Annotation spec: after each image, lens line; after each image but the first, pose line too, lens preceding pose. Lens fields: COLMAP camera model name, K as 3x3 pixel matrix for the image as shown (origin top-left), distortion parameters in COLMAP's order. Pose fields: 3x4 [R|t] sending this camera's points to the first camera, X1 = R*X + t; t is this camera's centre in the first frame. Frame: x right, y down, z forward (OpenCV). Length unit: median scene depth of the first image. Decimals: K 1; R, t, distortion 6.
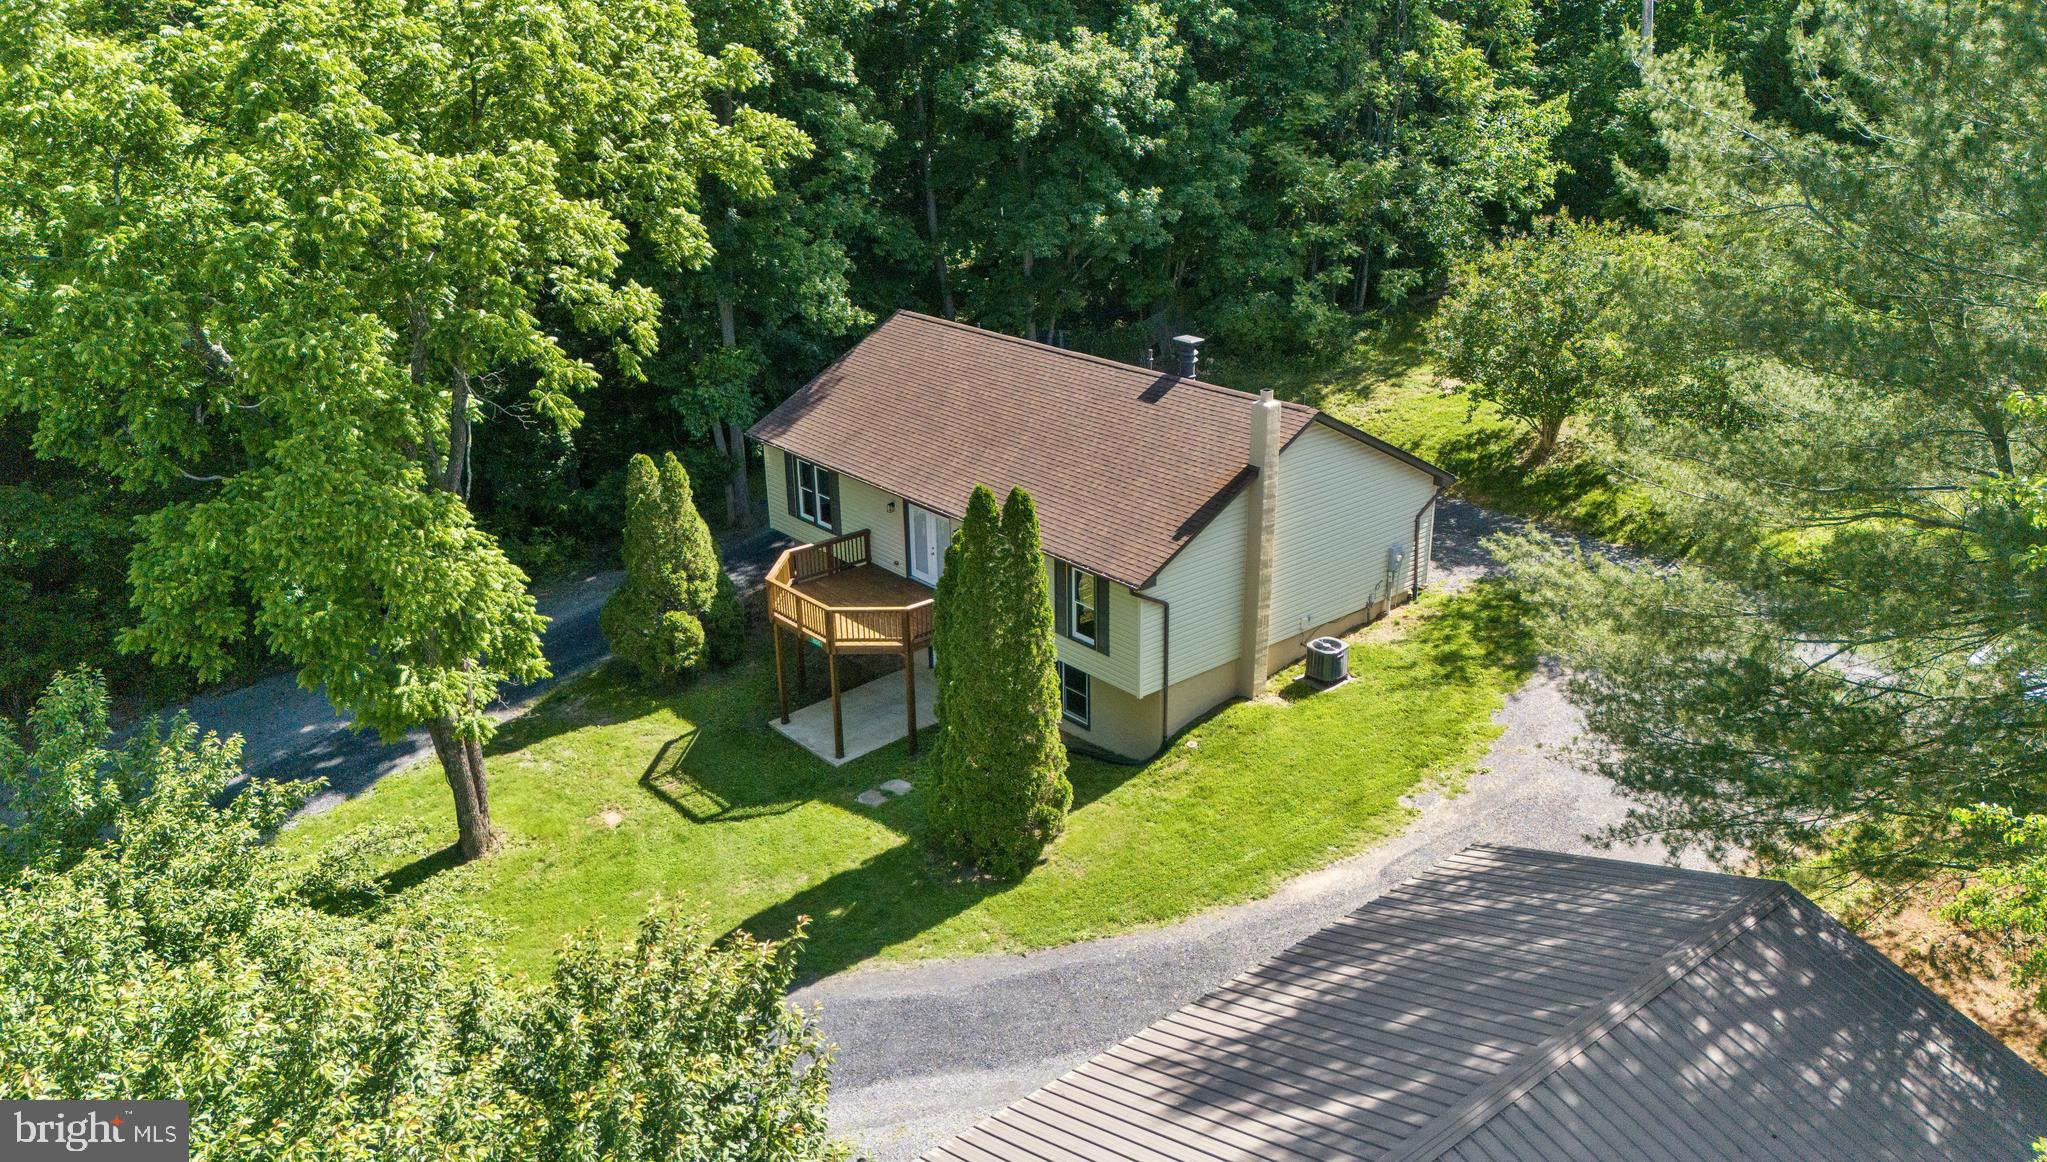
lens RADIAL K [[1504.1, 0, 996.2], [0, 1504.1, 584.8], [0, 0, 1]] dist [-0.000350, -0.000885]
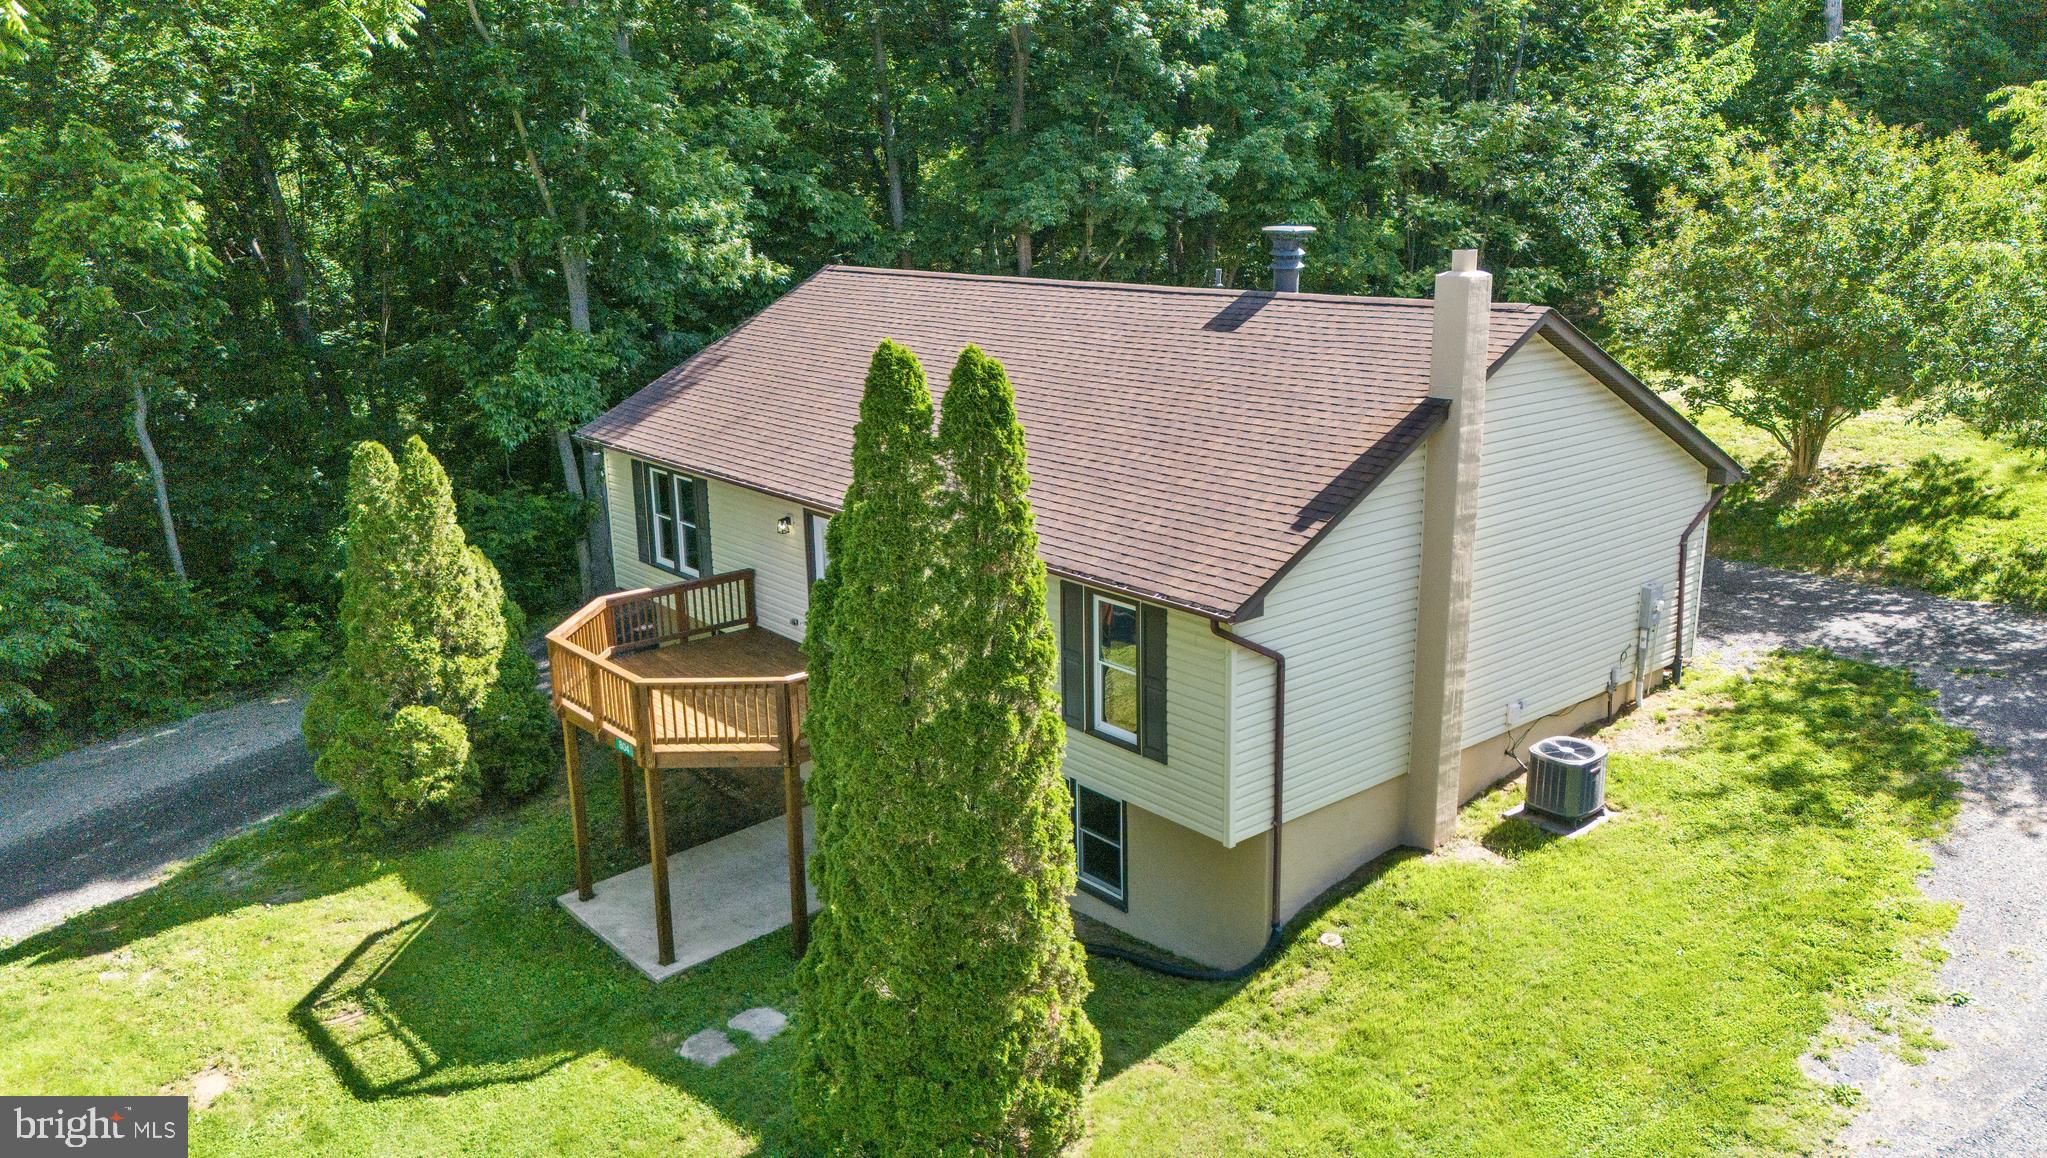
lens RADIAL K [[1447.5, 0, 1023.5], [0, 1447.5, 579.0], [0, 0, 1]] dist [0.018584, -0.001298]
pose [[0.999931, 0.001720, 0.011579, 0.018799], [-0.000236, 0.991910, -0.126941, 0.044450], [-0.011704, 0.126929, 0.991843, 0.469272]]
